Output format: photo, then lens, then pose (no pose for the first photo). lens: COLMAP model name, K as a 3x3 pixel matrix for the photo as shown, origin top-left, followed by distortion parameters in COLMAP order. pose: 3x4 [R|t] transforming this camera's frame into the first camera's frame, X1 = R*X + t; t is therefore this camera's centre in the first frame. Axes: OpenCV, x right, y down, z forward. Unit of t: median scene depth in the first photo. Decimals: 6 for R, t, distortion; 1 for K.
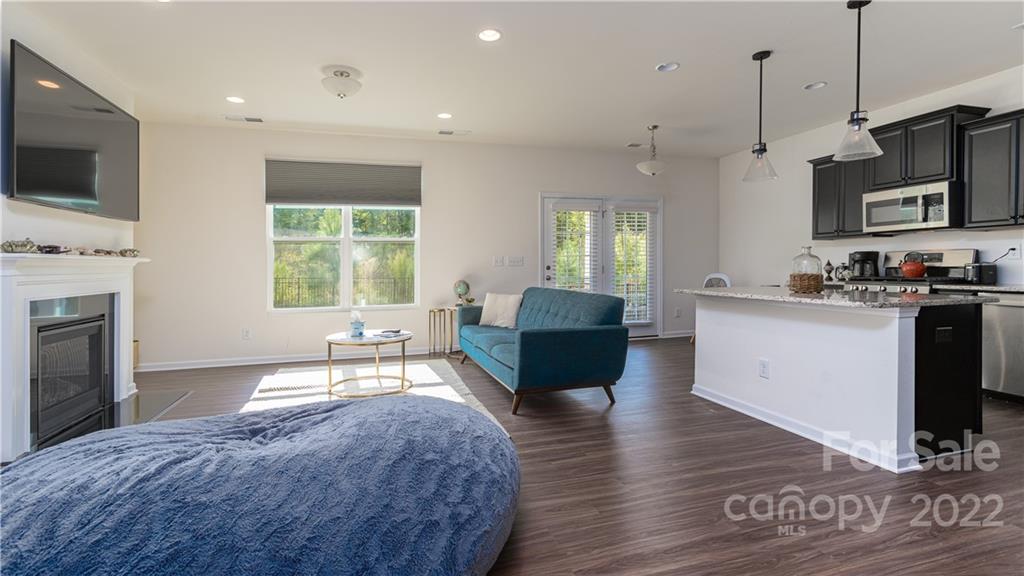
lens RADIAL K [[474.4, 0, 508.0], [0, 474.4, 260.3], [0, 0, 1]] dist [0.000806, 0.000207]
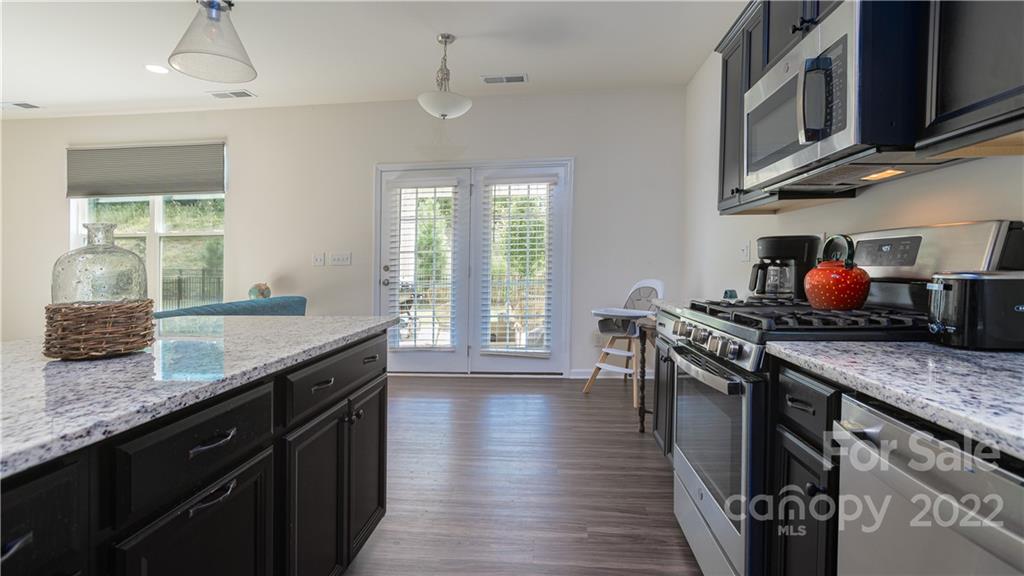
lens RADIAL K [[474.4, 0, 508.0], [0, 474.4, 260.3], [0, 0, 1]] dist [0.000806, 0.000207]
pose [[0.923694, -0.001781, -0.383127, 0.617310], [0.005978, 0.999934, 0.009765, -0.002481], [0.383085, -0.011310, 0.923644, 0.472611]]
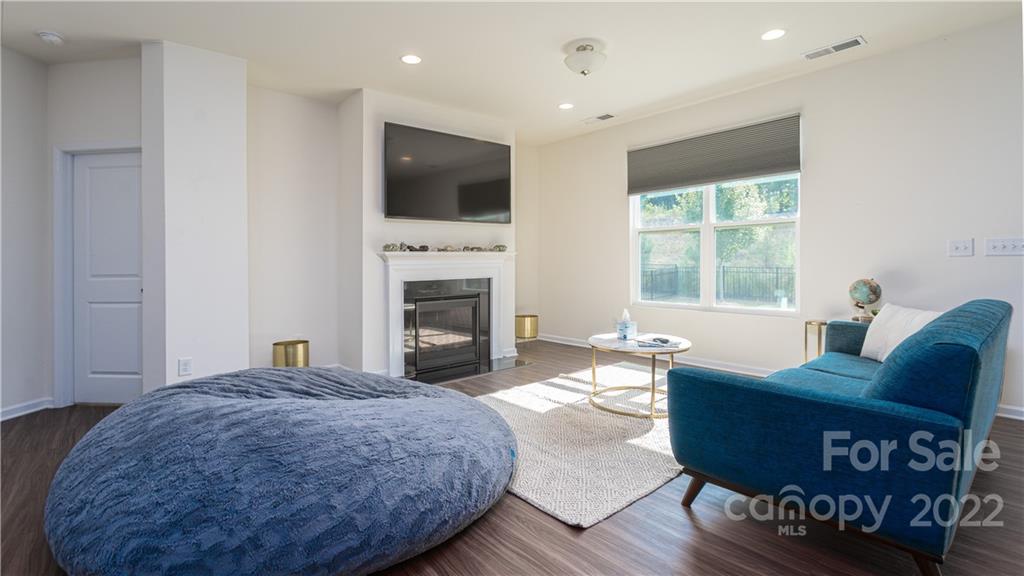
lens RADIAL K [[474.4, 0, 508.0], [0, 474.4, 260.3], [0, 0, 1]] dist [0.000806, 0.000207]
pose [[0.402433, 0.006027, -0.915429, 0.307231], [0.018023, 0.999732, 0.014505, -0.001199], [0.915272, -0.022336, 0.402217, 0.353469]]
